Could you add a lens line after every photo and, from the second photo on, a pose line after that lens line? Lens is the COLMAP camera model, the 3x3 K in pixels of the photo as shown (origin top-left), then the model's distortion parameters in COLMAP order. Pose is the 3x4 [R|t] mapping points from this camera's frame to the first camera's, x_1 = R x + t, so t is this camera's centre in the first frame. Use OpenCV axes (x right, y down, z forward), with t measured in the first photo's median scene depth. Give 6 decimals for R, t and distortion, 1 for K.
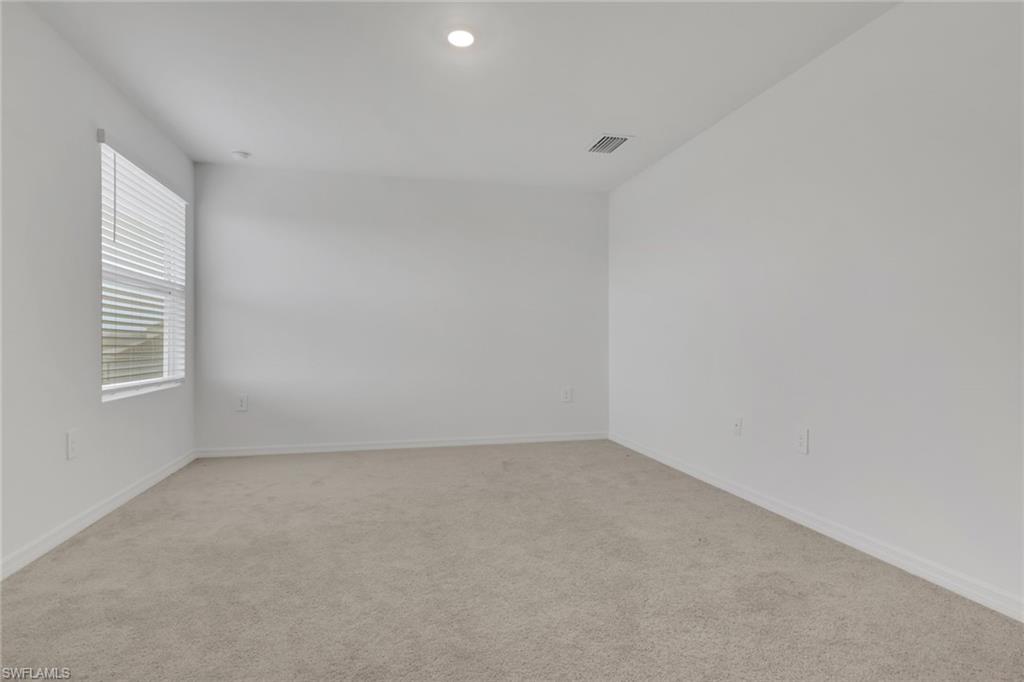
lens RADIAL K [[511.6, 0, 509.2], [0, 511.6, 348.1], [0, 0, 1]] dist [0.004765, 0.000476]
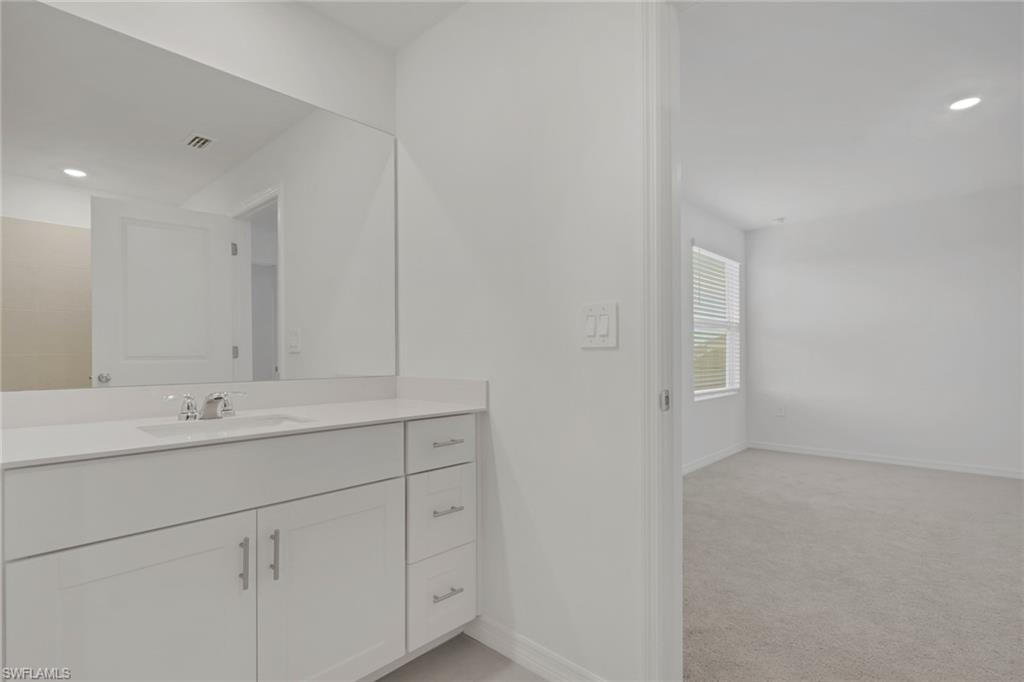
lens RADIAL K [[511.6, 0, 509.2], [0, 511.6, 348.1], [0, 0, 1]] dist [0.004765, 0.000476]
pose [[0.553835, -0.016175, -0.832469, 0.196953], [-0.001190, 0.999795, -0.020218, -0.024506], [0.832625, 0.012188, 0.553702, -0.320164]]
